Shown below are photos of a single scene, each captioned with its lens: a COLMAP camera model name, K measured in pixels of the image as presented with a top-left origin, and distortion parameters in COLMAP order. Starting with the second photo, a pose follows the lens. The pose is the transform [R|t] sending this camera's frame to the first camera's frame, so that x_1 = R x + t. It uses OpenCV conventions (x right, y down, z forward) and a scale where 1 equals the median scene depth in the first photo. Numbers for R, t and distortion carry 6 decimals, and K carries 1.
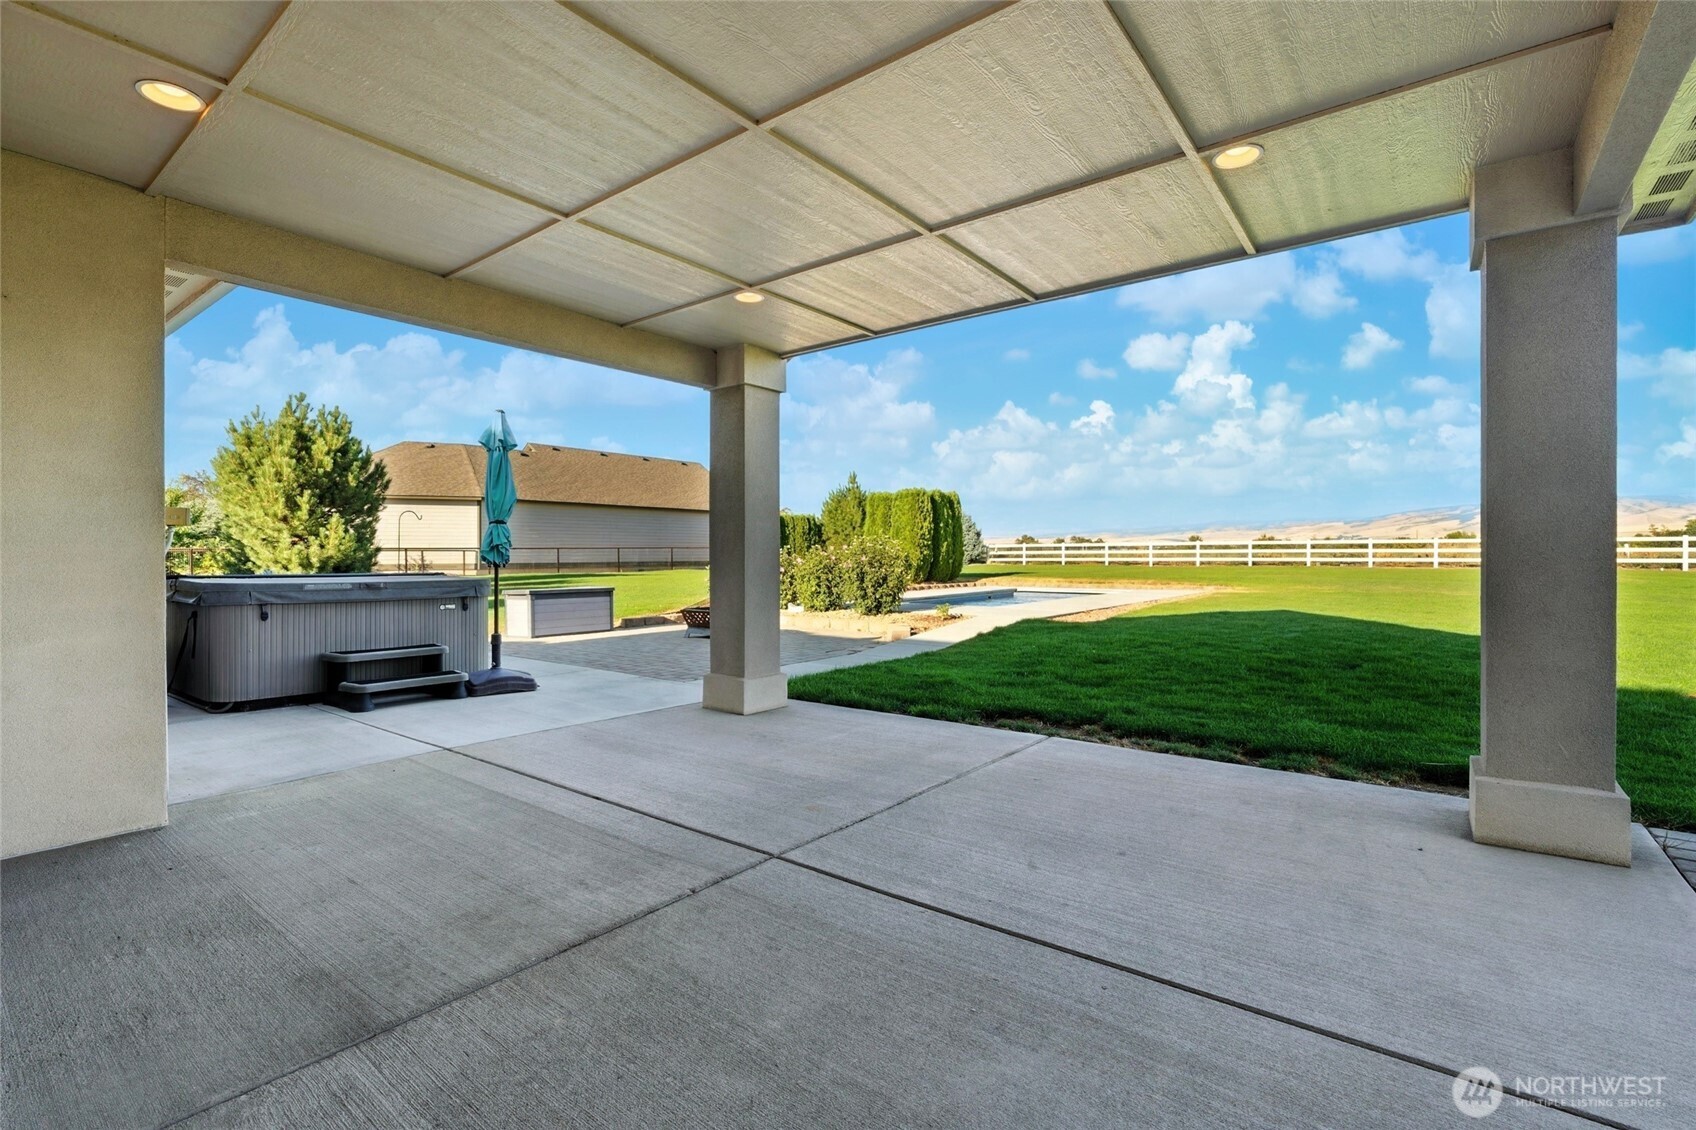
lens RADIAL K [[758.3, 0, 849.2], [0, 758.3, 561.2], [0, 0, 1]] dist [0.002057, 0.000162]
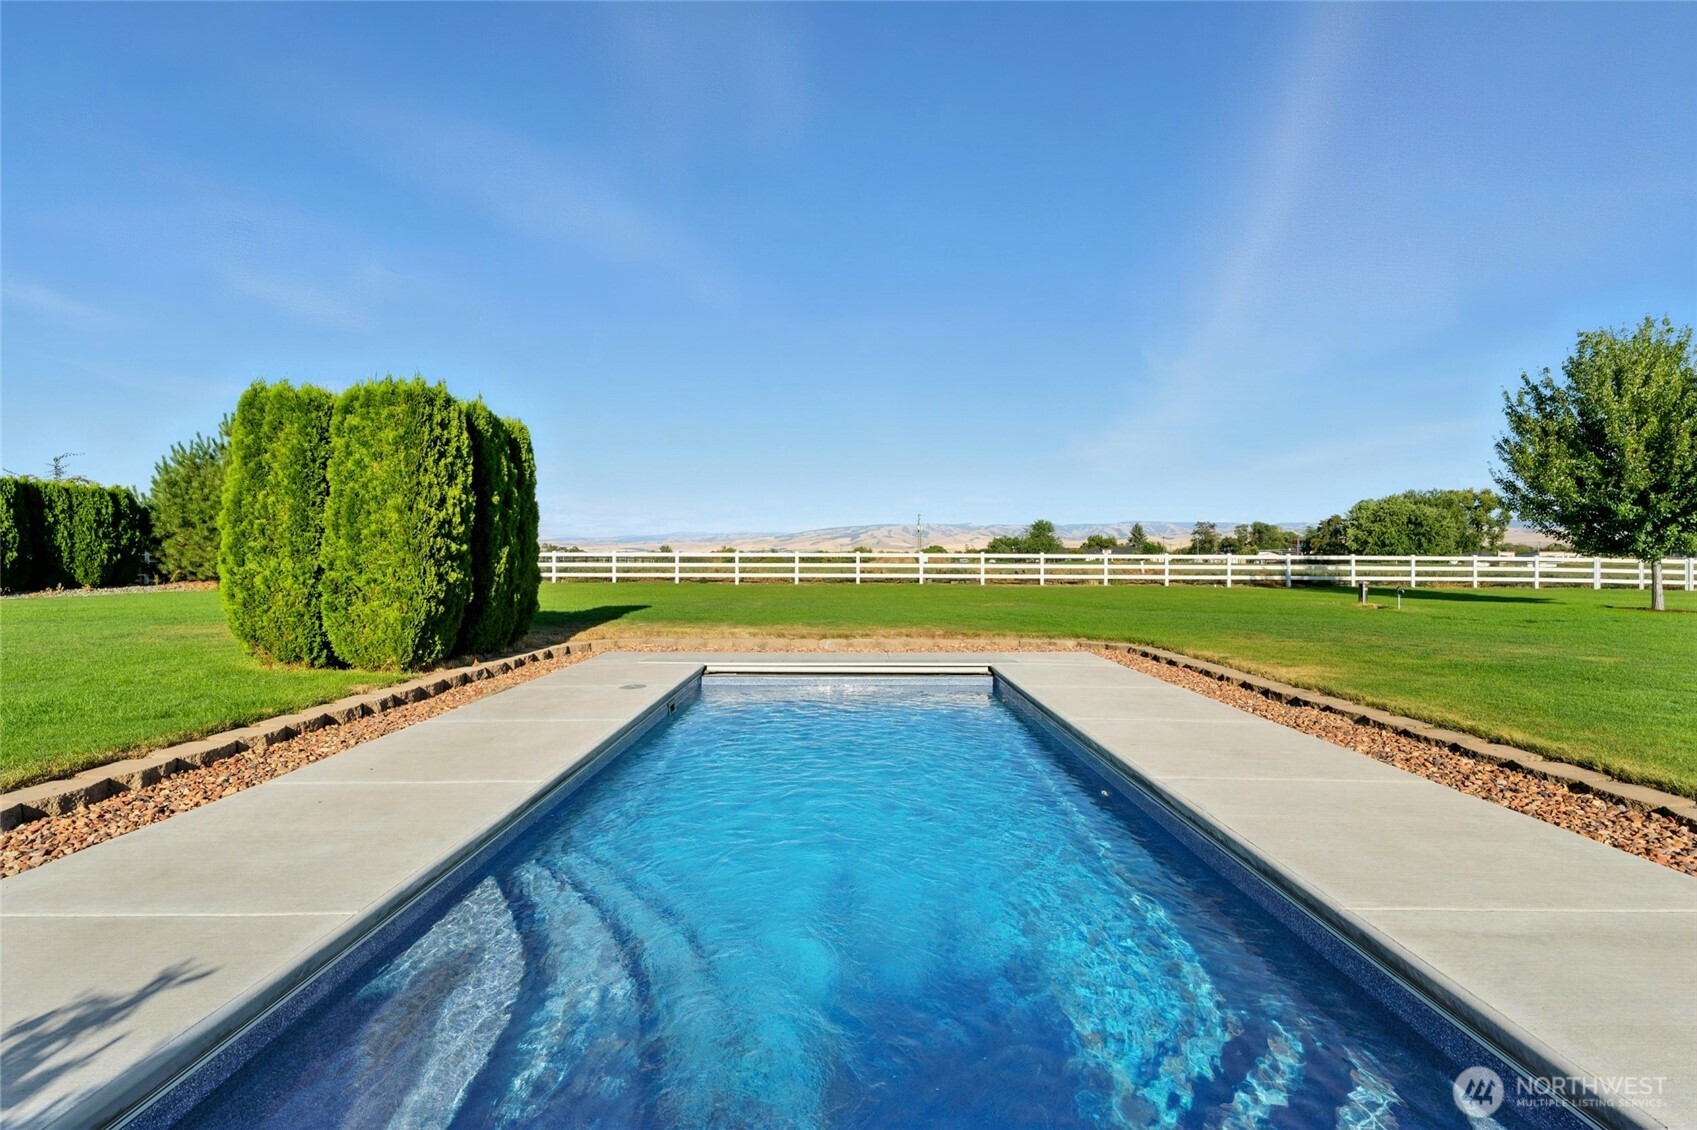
lens RADIAL K [[758.7, 0, 854.7], [0, 758.7, 562.4], [0, 0, 1]] dist [0.002057, 0.000162]
pose [[0.784762, 0.007595, 0.619750, 0.030675], [-0.001557, 0.999946, -0.010283, -0.013921], [-0.619795, 0.007104, 0.784732, 0.598148]]
